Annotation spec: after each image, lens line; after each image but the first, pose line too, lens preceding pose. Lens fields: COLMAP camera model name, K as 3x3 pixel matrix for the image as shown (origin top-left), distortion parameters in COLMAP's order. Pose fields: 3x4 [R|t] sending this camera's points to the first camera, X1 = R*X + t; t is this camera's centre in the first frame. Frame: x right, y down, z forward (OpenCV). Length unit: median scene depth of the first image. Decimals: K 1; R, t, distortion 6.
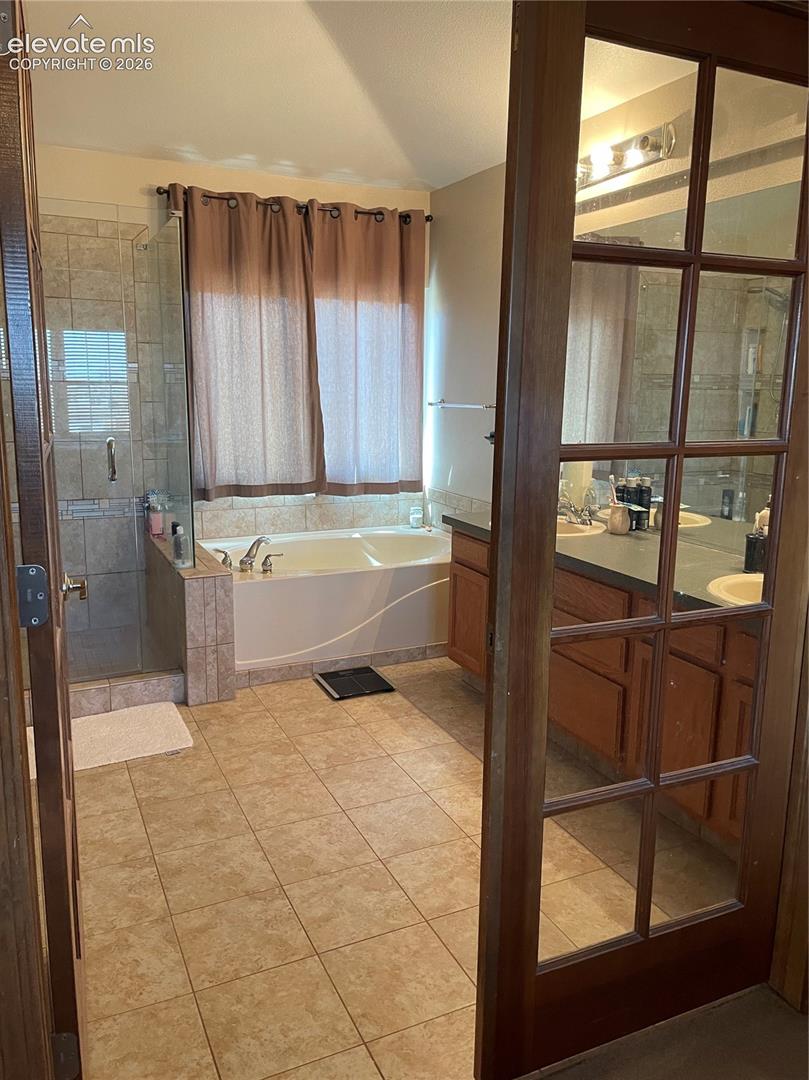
lens RADIAL K [[823.4, 0, 406.0], [0, 823.4, 531.1], [0, 0, 1]] dist [0.073280, -0.097788]
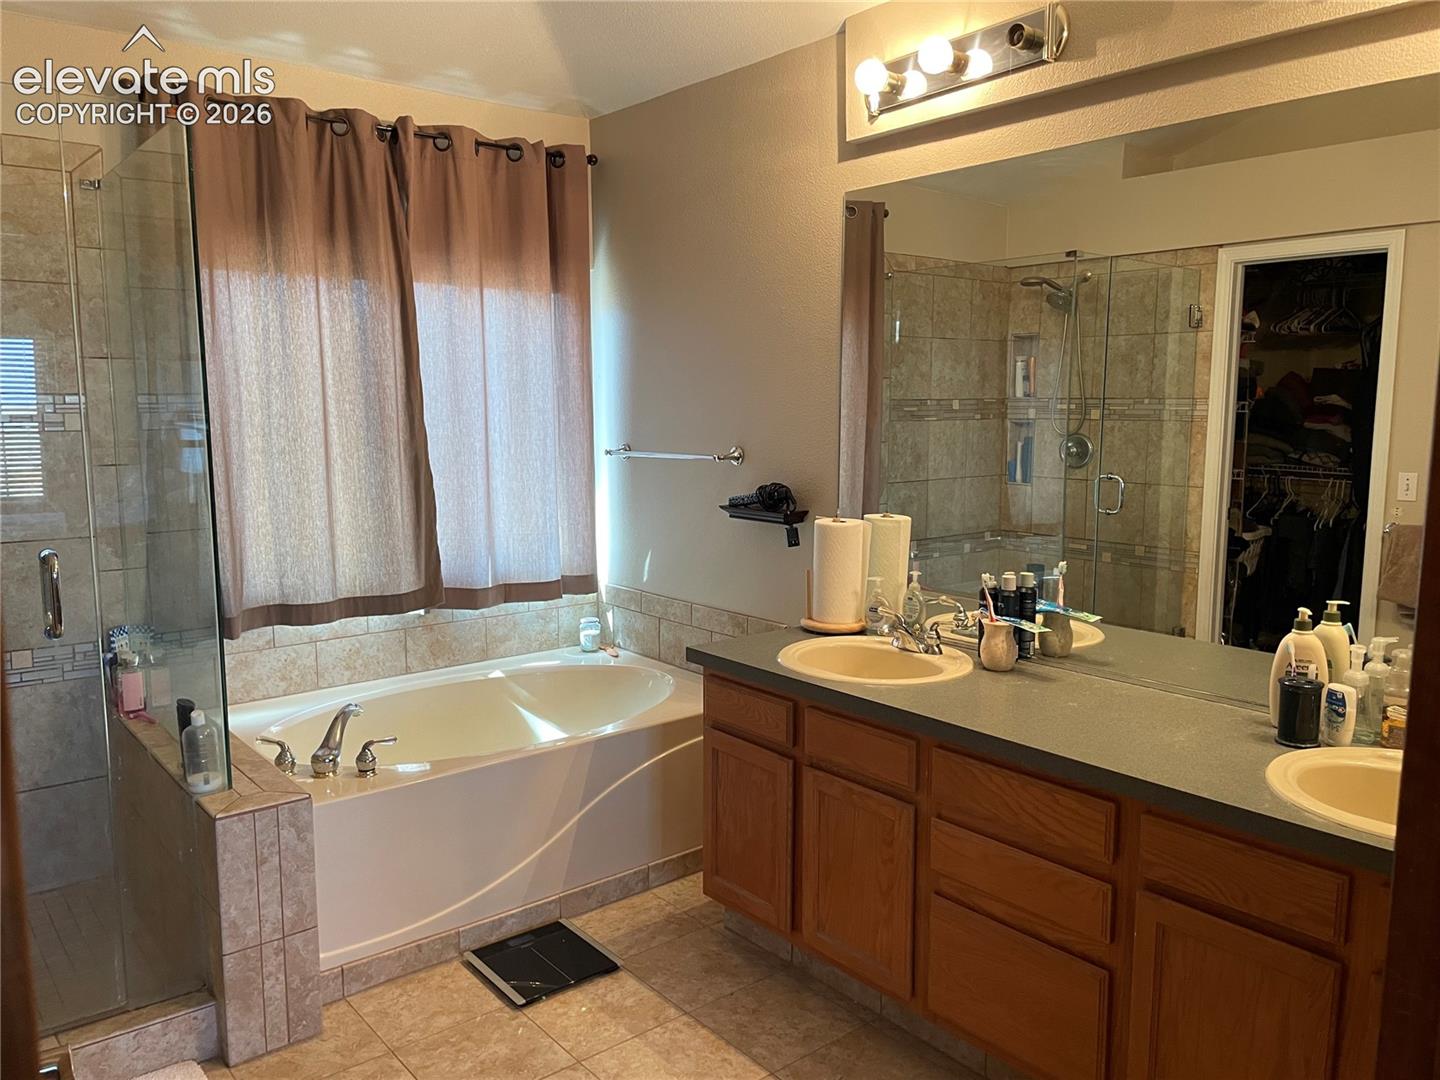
lens RADIAL K [[1097.8, 0, 731.8], [0, 1097.8, 537.7], [0, 0, 1]] dist [0.073280, -0.097788]
pose [[0.969239, -0.043517, 0.242243, -0.094138], [0.057217, 0.997119, -0.049807, -0.048990], [-0.239377, 0.062136, 0.968936, 0.201952]]
